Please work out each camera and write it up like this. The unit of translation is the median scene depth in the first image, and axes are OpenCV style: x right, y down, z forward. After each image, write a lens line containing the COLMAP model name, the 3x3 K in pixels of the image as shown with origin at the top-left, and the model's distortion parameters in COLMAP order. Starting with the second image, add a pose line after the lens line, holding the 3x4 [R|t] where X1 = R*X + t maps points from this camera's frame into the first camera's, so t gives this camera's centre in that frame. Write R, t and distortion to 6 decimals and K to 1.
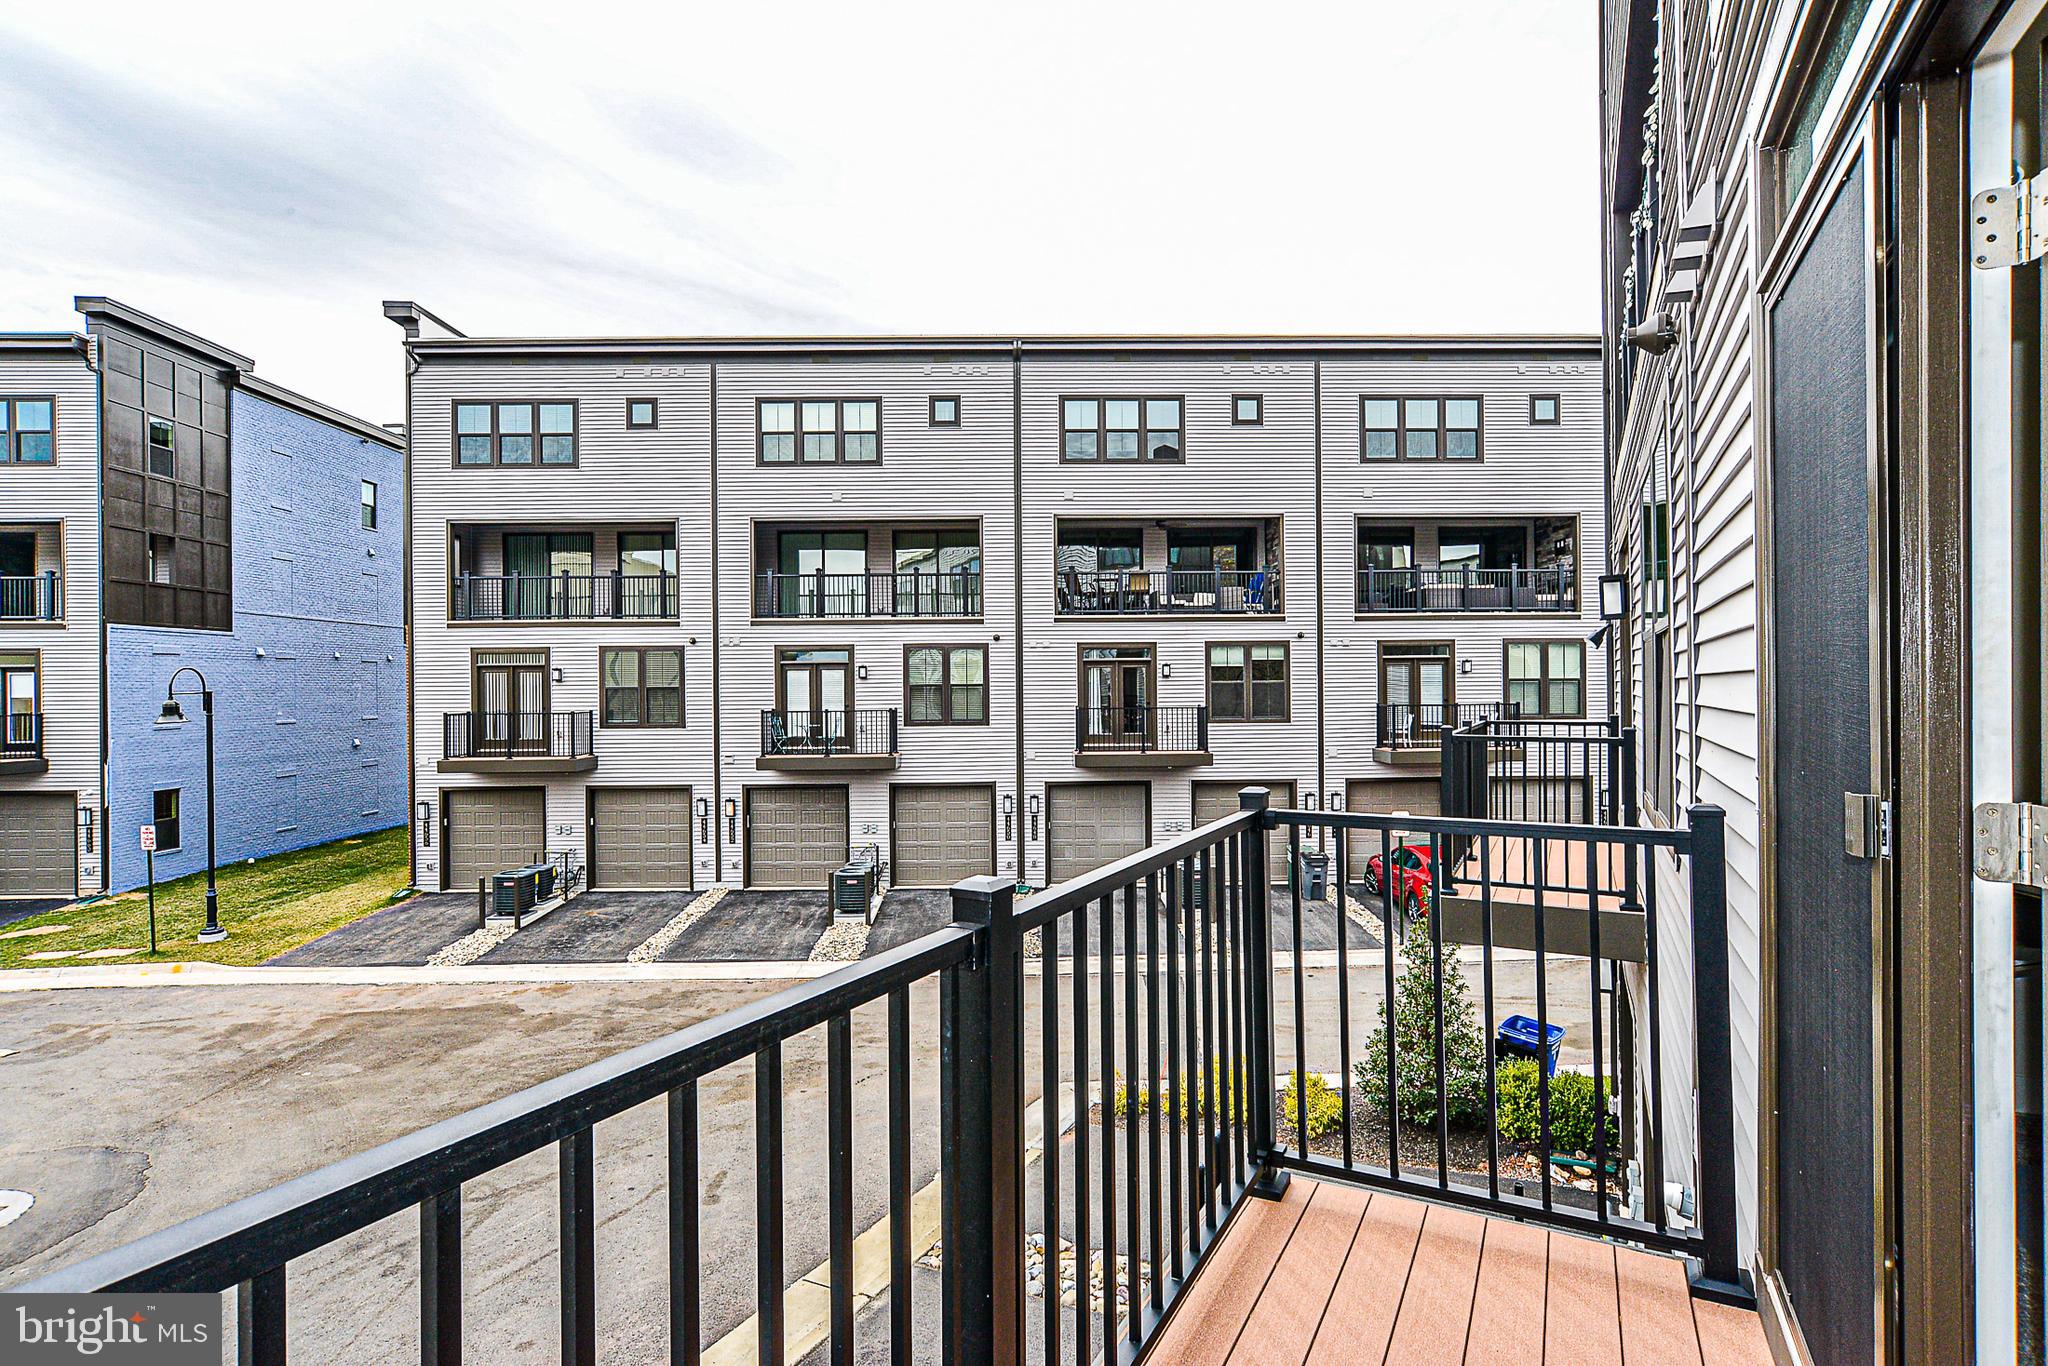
lens RADIAL K [[1016.8, 0, 1031.8], [0, 1016.8, 680.5], [0, 0, 1]] dist [-0.017311, 0.013541]
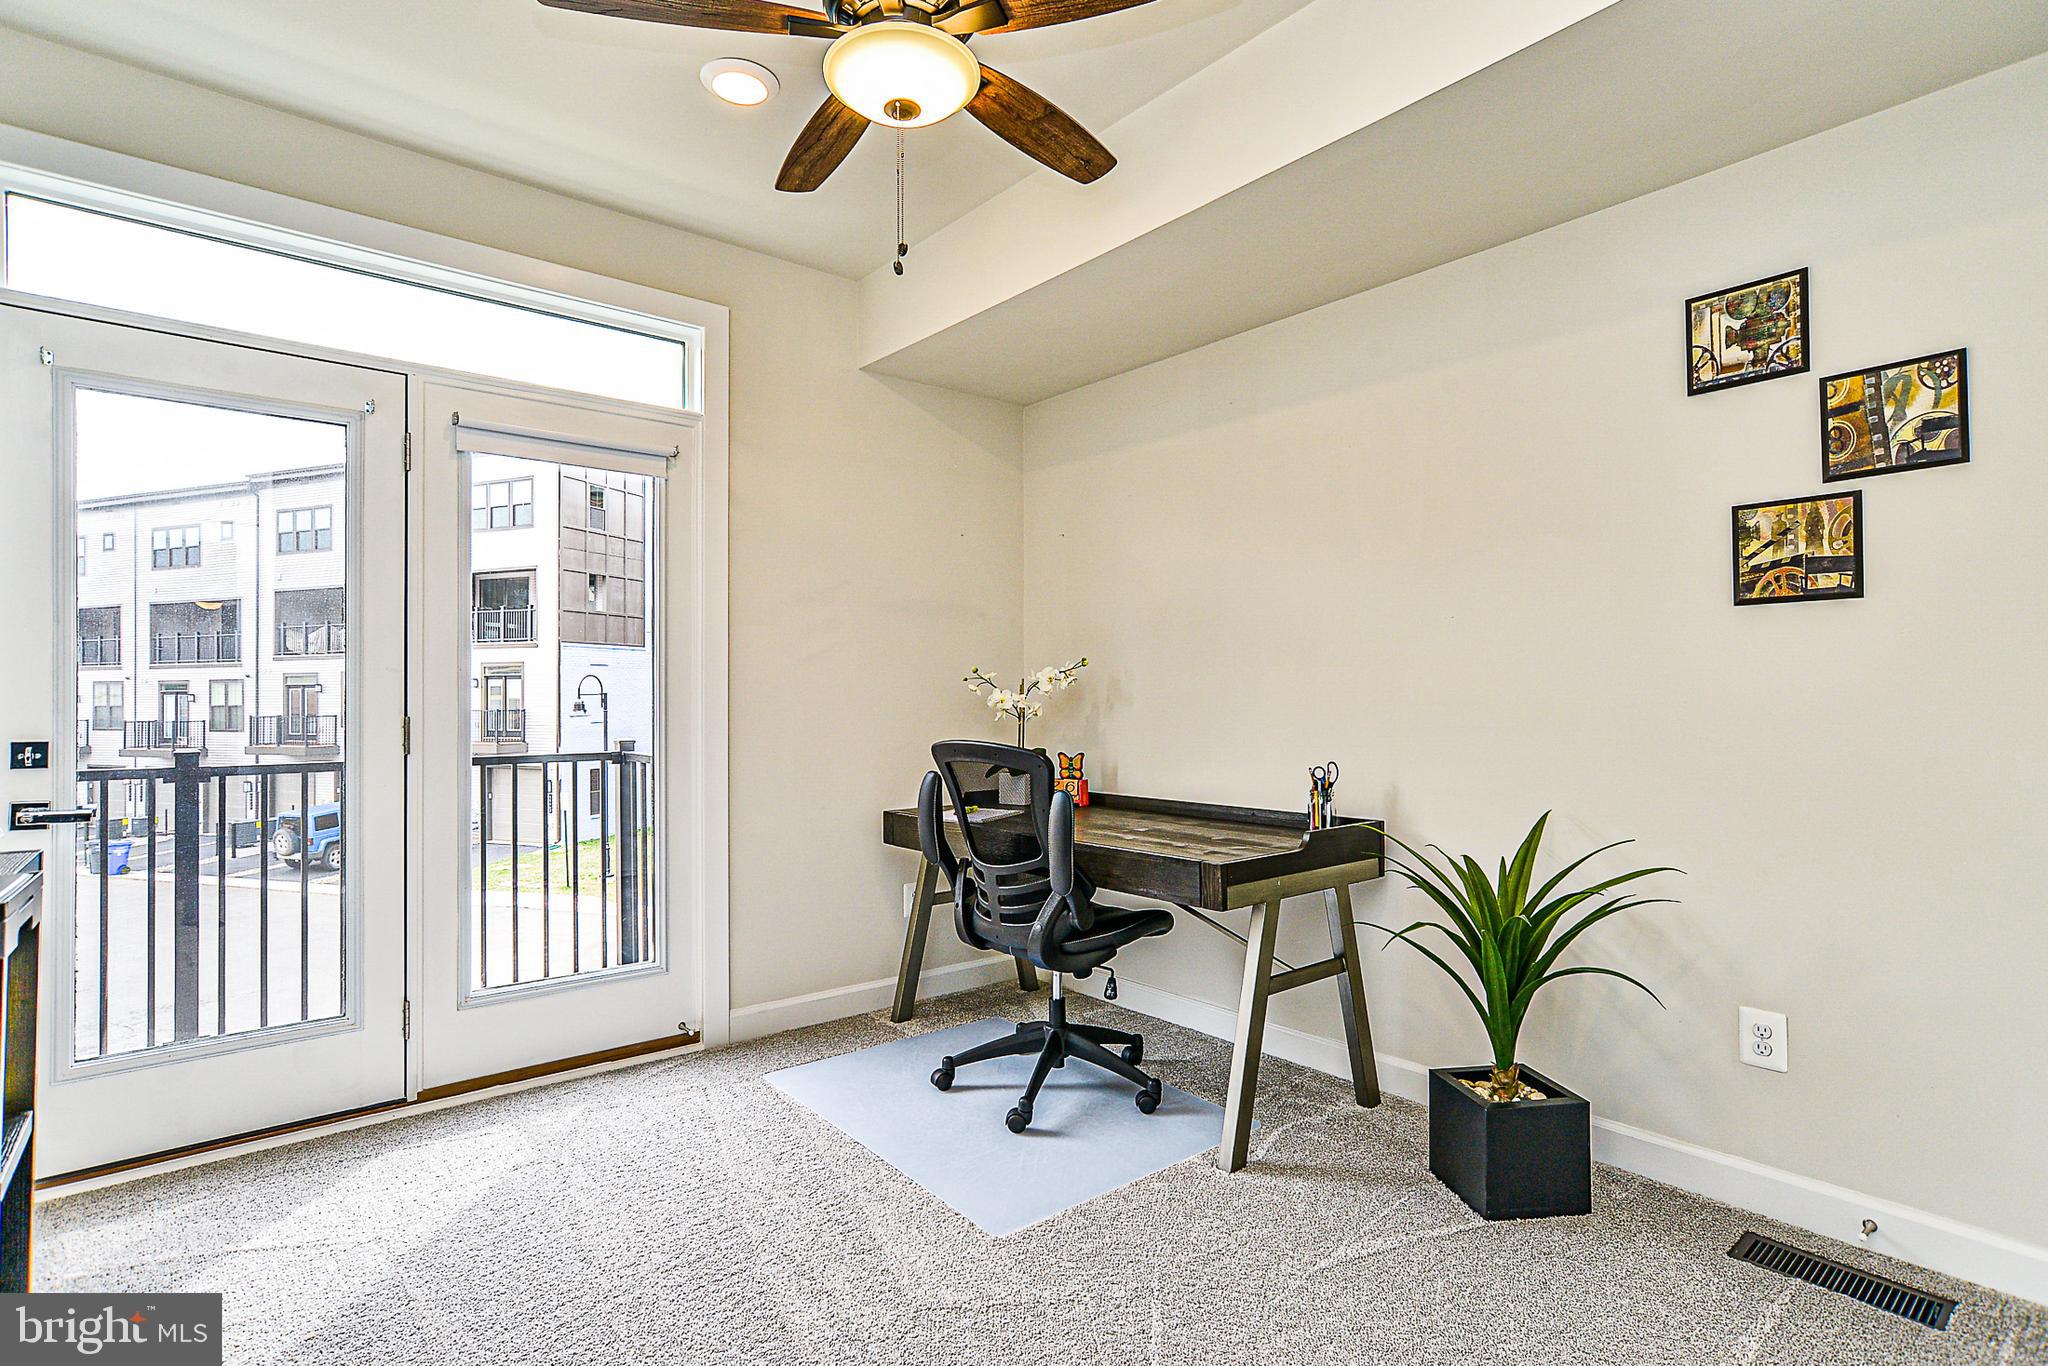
lens RADIAL K [[1016.8, 0, 1032.3], [0, 1016.8, 690.2], [0, 0, 1]] dist [-0.017311, 0.013541]
pose [[0.918689, -0.013174, -0.394761, 9.176163], [0.021057, 0.999656, 0.015644, -0.080706], [0.394419, -0.022684, 0.918651, 0.303817]]
